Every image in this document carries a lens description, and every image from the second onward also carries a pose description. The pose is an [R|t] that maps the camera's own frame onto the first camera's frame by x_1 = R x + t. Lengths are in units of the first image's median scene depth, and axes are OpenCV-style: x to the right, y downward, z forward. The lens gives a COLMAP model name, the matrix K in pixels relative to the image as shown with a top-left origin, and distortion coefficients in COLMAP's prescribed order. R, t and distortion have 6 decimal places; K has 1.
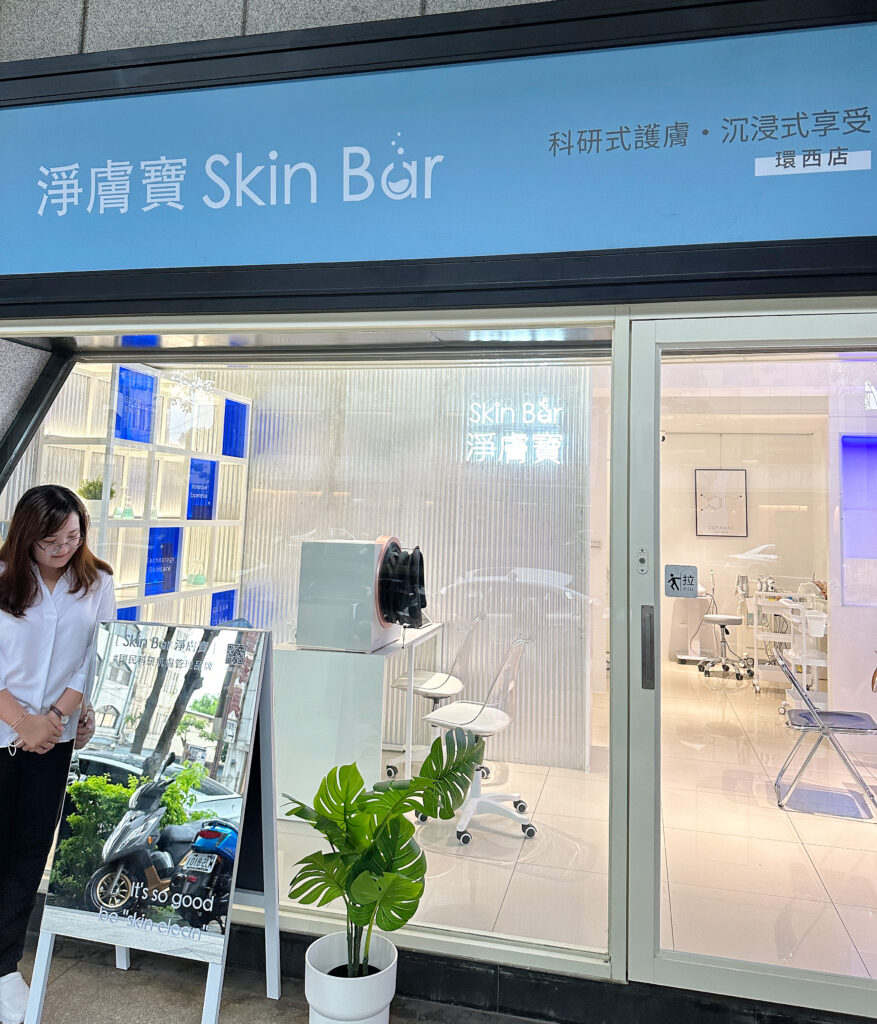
lens RADIAL K [[864.8, 0, 437.0], [0, 864.8, 460.9], [0, 0, 1]] dist [0.006318, -0.008984]
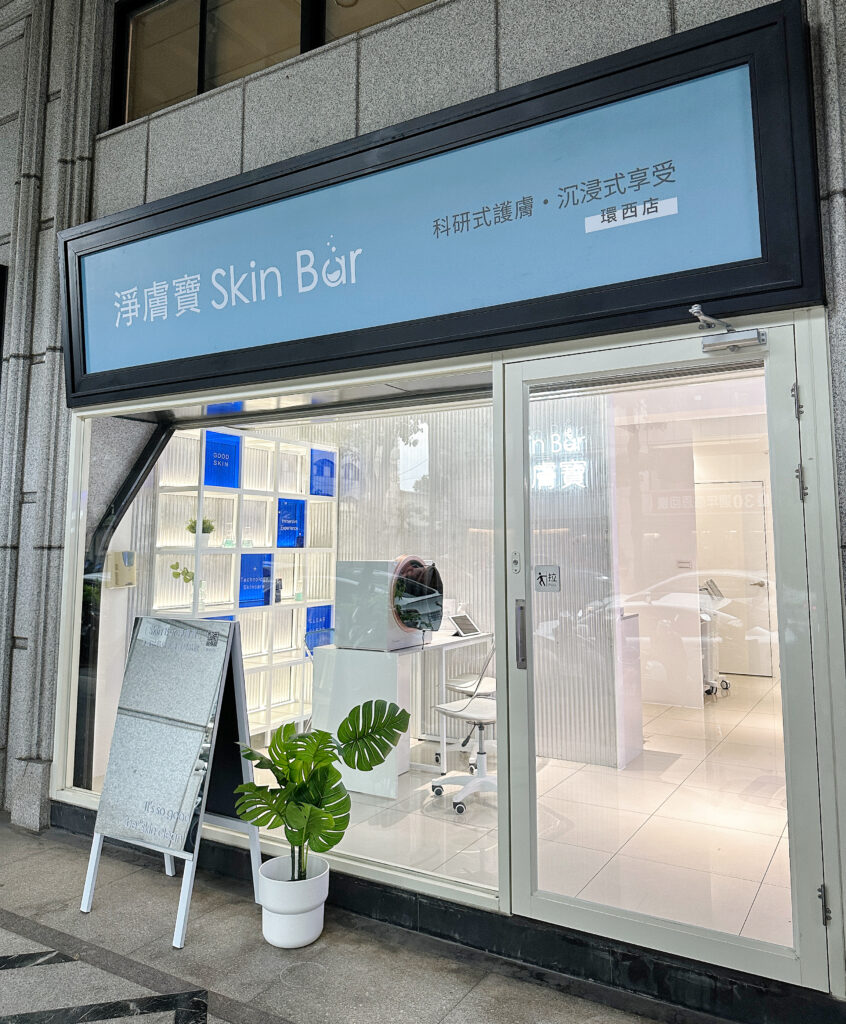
lens RADIAL K [[851.0, 0, 424.0], [0, 851.0, 480.0], [0, 0, 1]] dist [0.074717, -0.149986]
pose [[0.948246, -0.057131, -0.312355, 0.455482], [0.050075, 0.998277, -0.030571, 0.028453], [0.313564, 0.013348, 0.949473, -0.155293]]
